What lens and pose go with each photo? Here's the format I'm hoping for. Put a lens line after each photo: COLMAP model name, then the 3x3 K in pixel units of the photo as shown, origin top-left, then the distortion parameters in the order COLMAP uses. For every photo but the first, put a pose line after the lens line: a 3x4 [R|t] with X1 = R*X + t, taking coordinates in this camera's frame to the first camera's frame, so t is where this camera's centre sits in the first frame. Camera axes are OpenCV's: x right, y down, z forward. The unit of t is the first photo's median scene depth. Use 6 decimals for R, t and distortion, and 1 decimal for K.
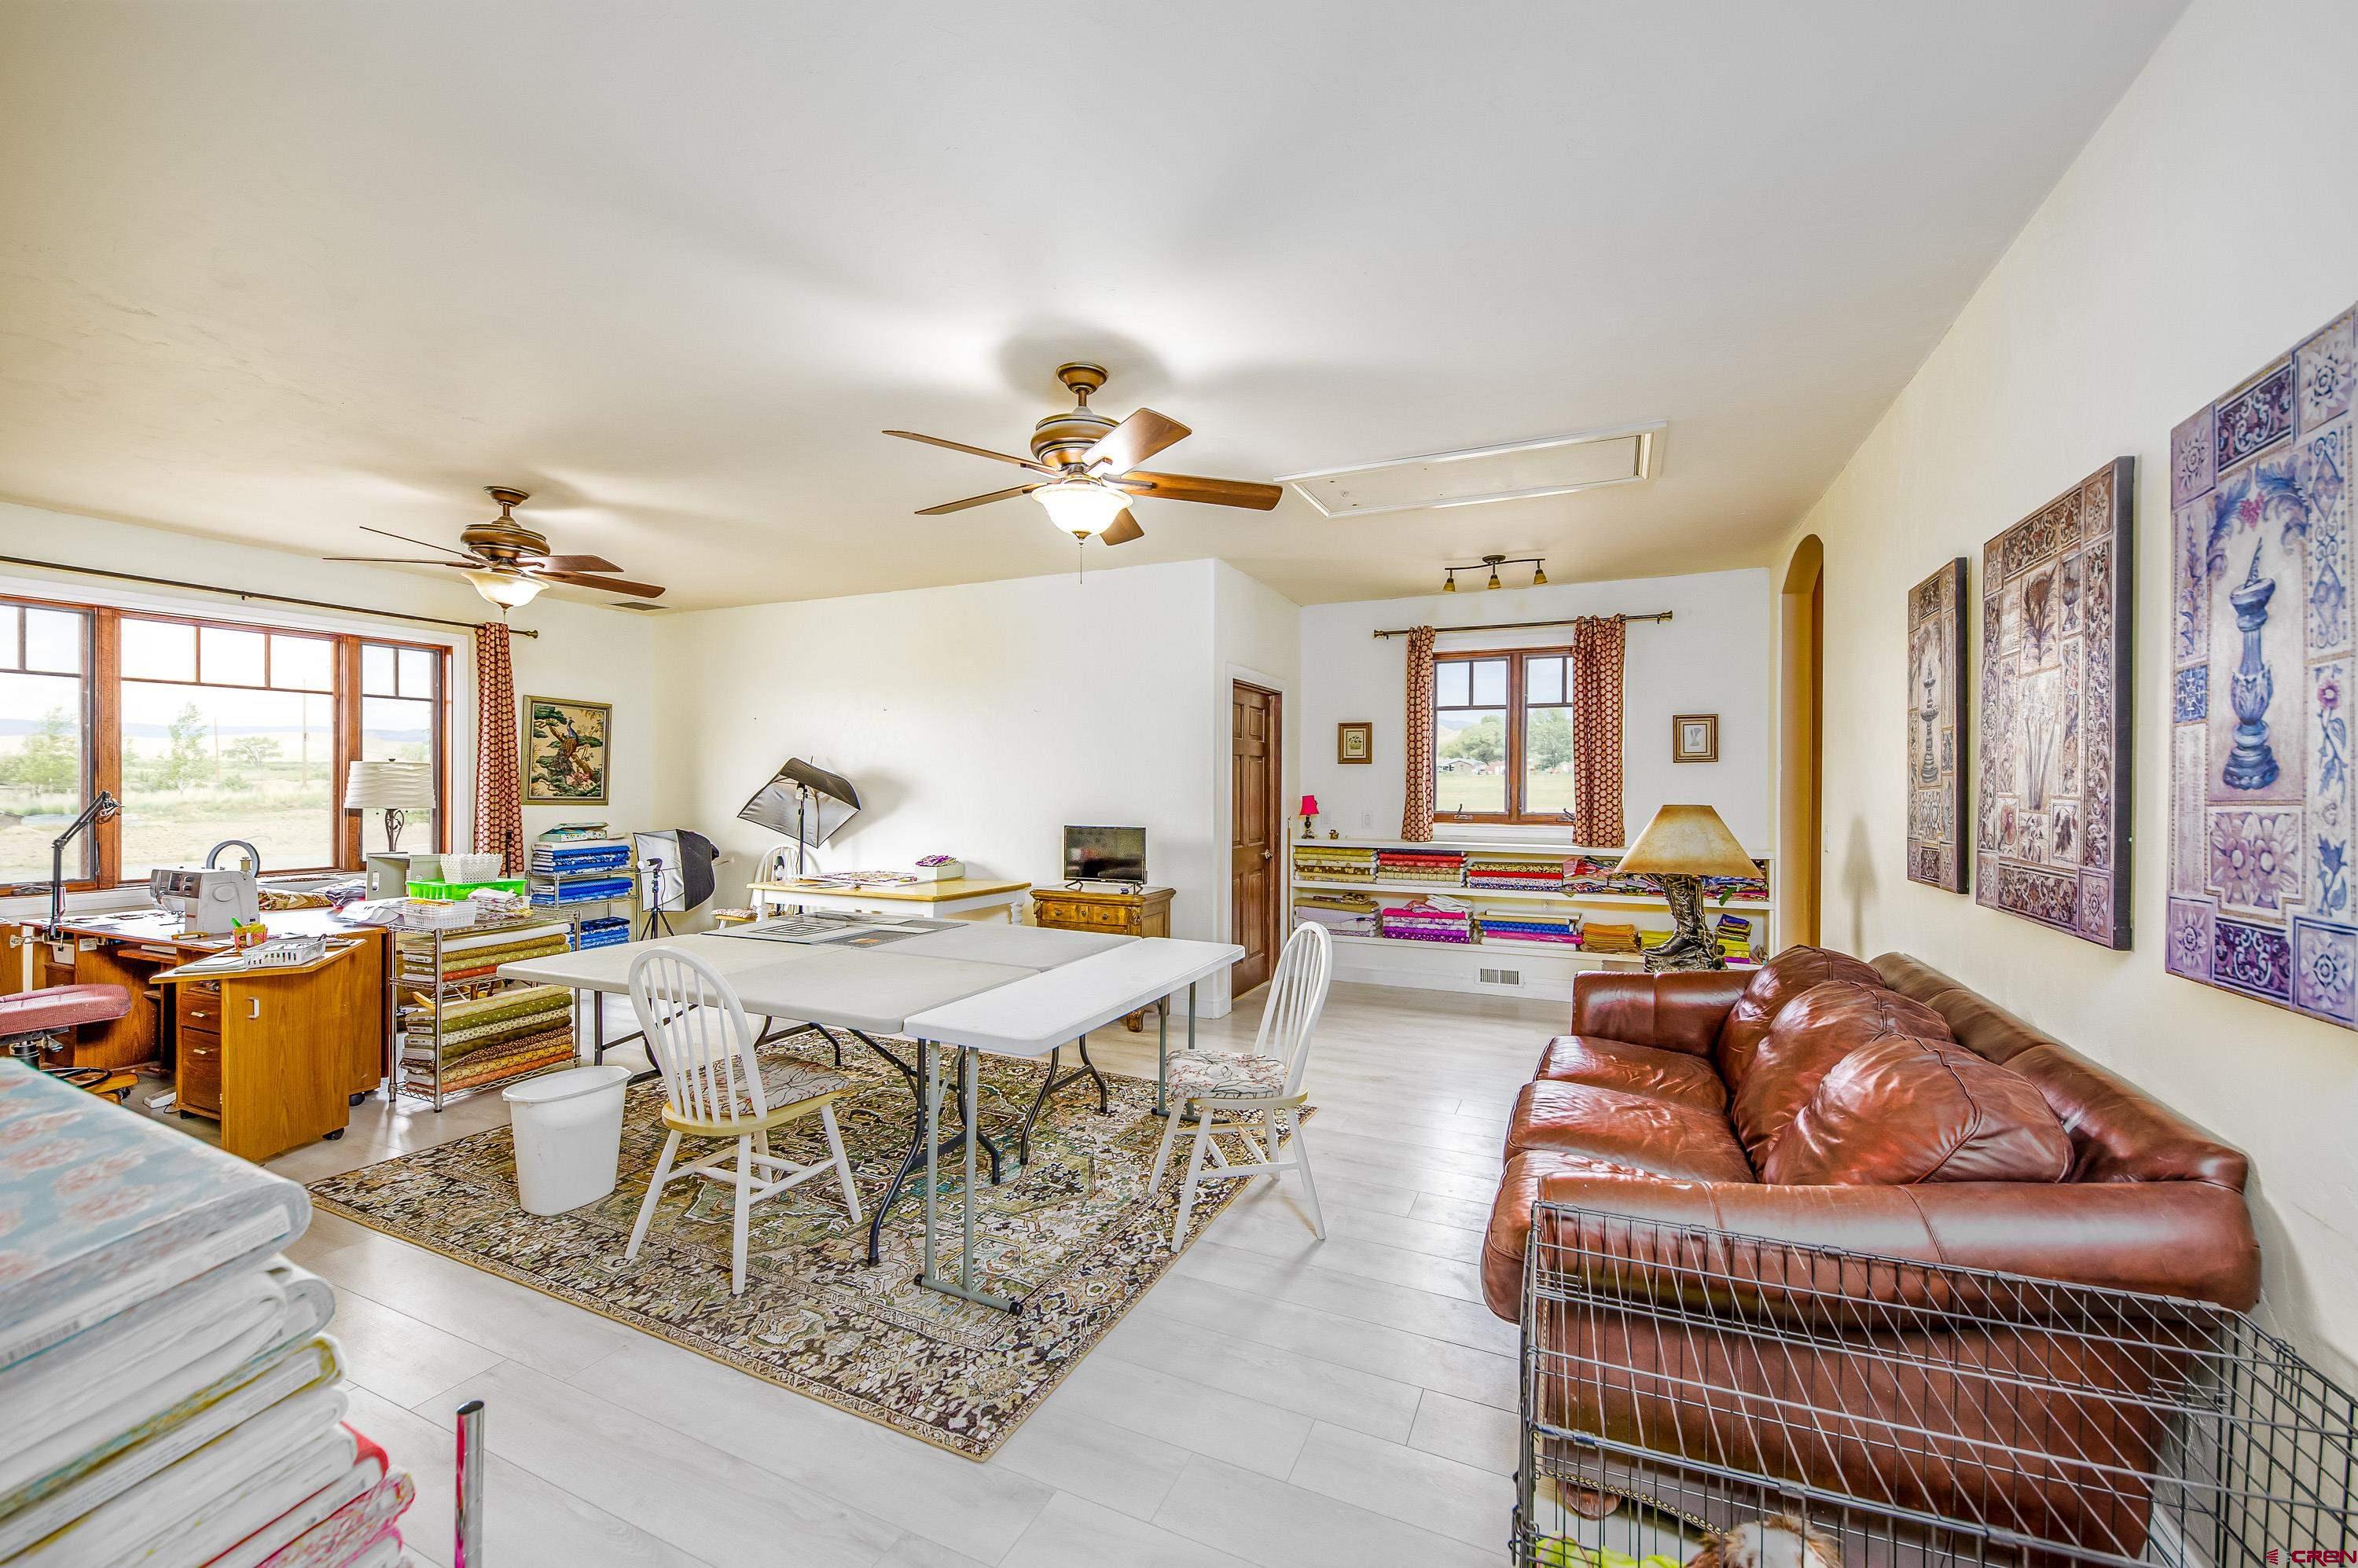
lens RADIAL K [[928.1, 0, 1182.7], [0, 928.1, 792.3], [0, 0, 1]] dist [0.011951, -0.006448]
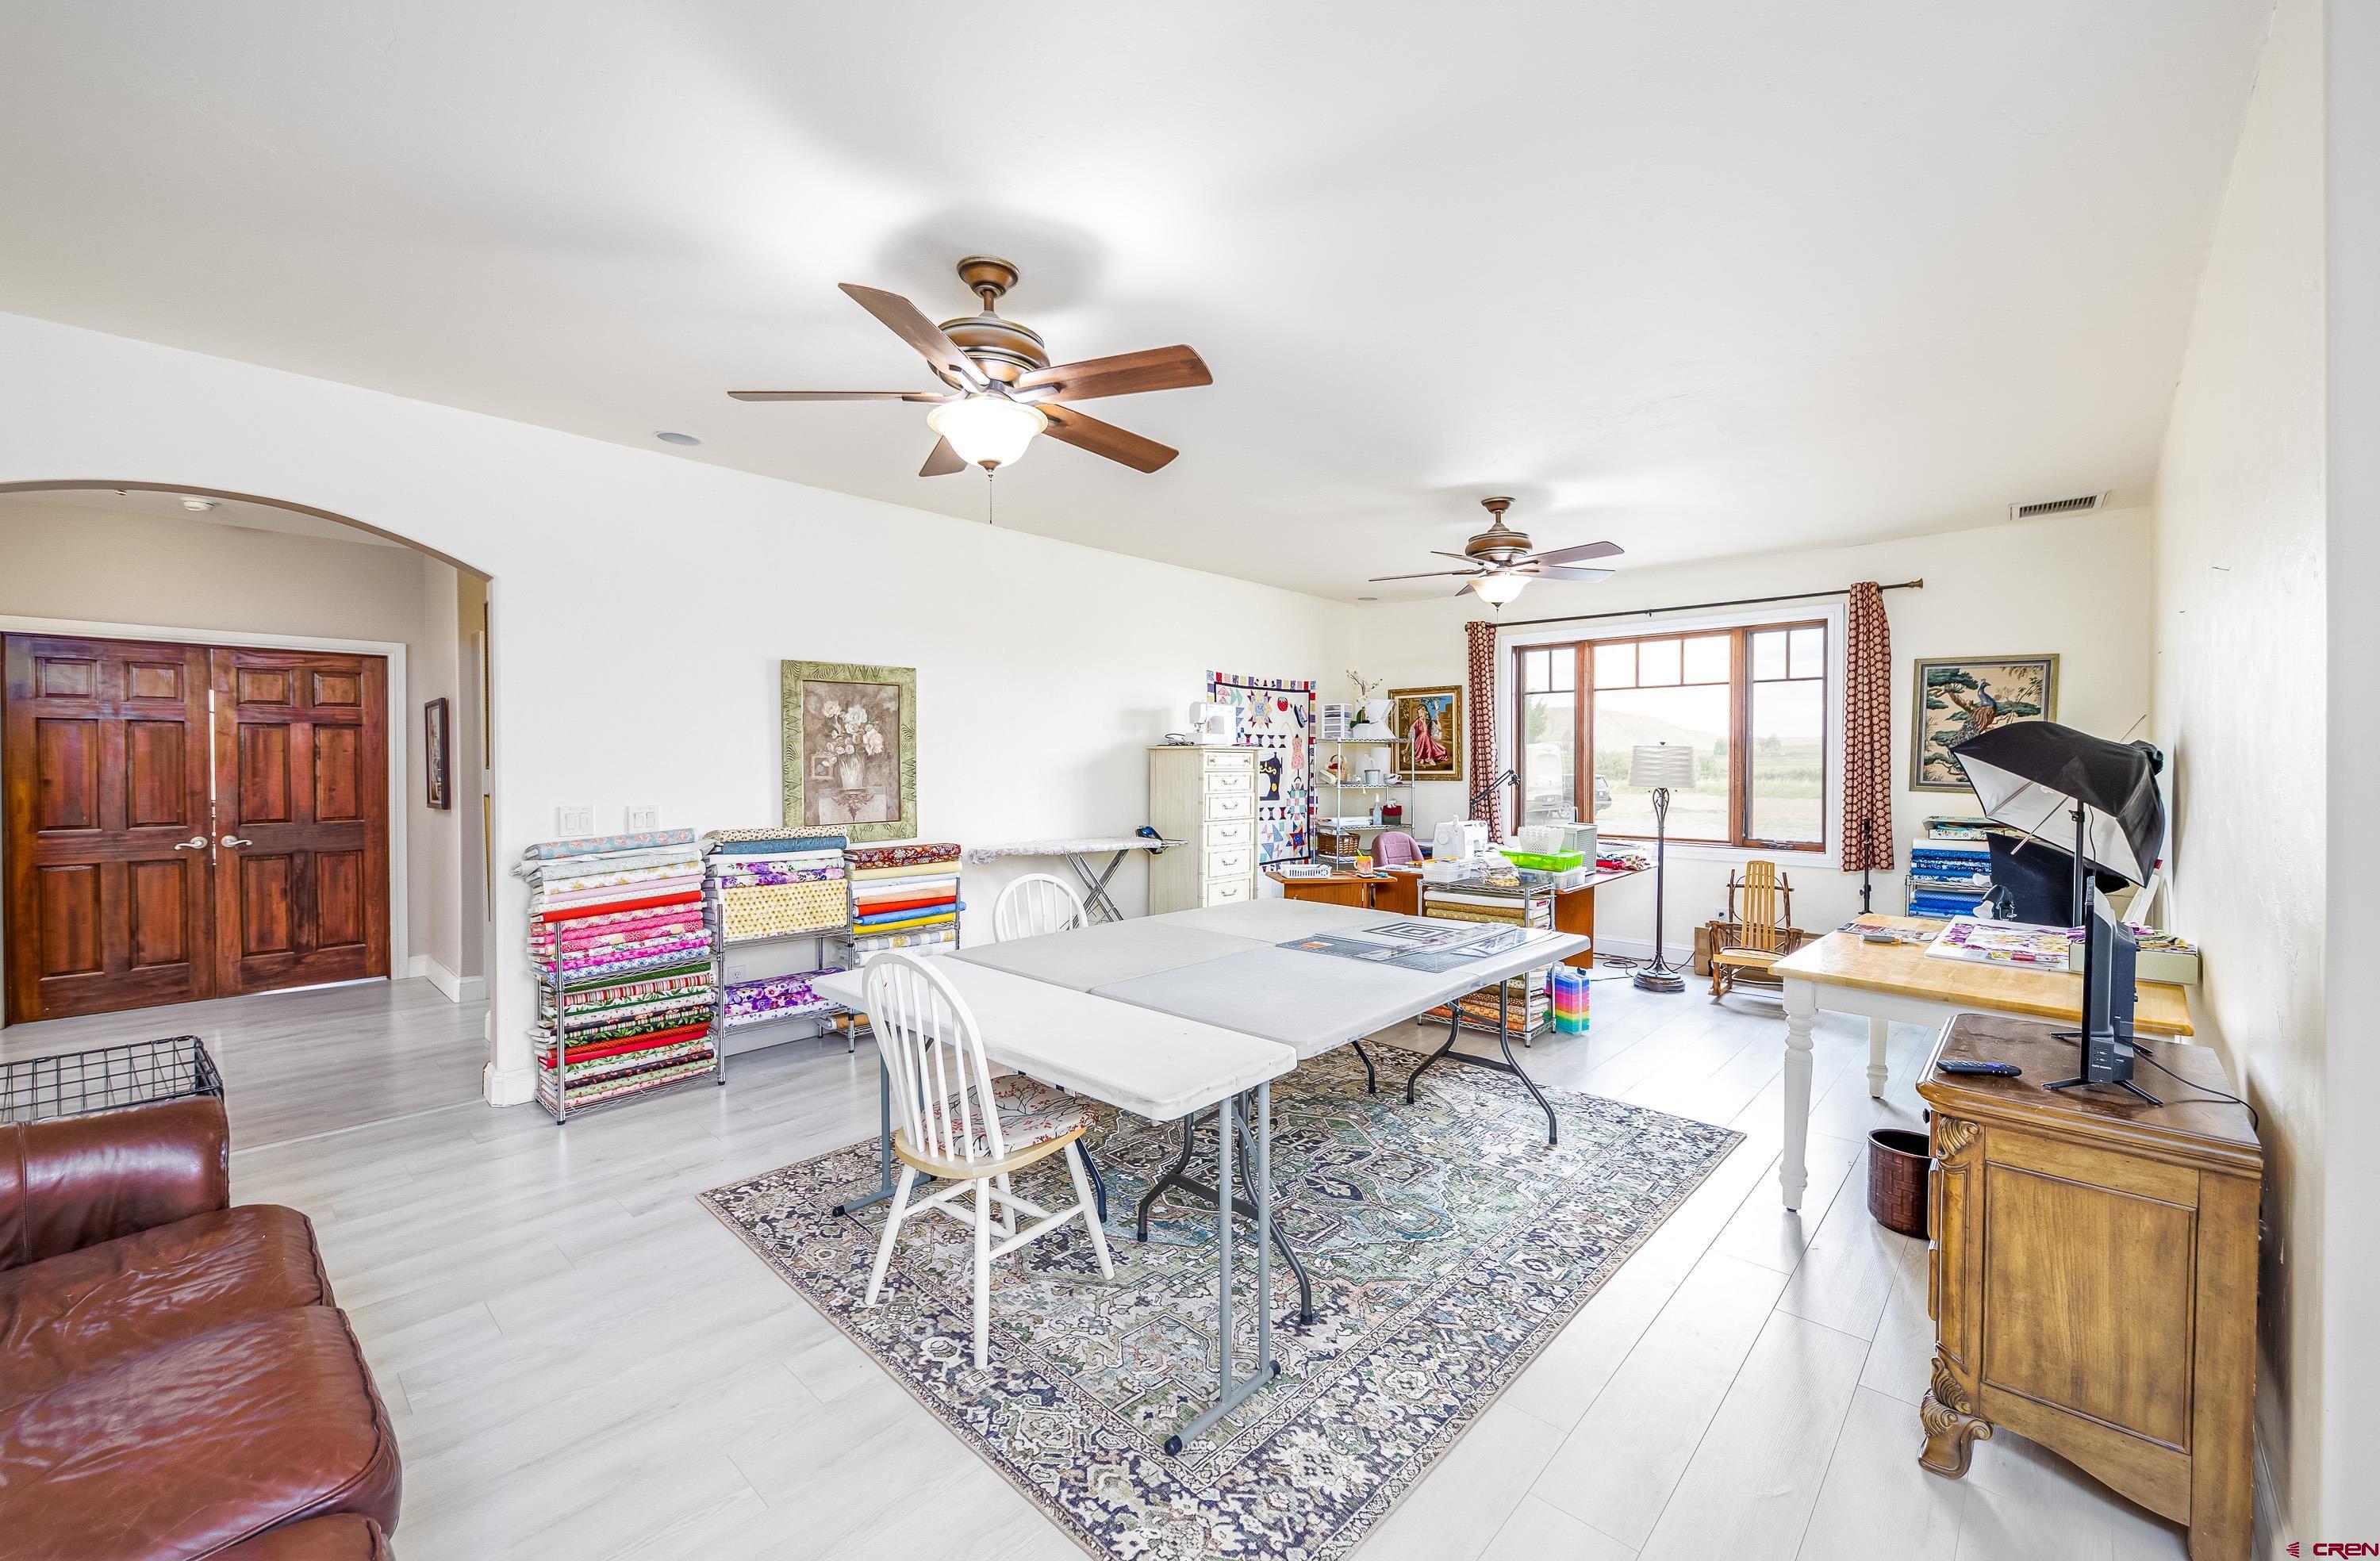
lens RADIAL K [[929.1, 0, 1196.8], [0, 929.1, 774.6], [0, 0, 1]] dist [0.014800, 0.000003]
pose [[-0.310180, 0.010769, -0.950617, 0.354807], [-0.013778, 0.999780, 0.015821, -0.007026], [0.950578, 0.018005, -0.309963, 0.801866]]
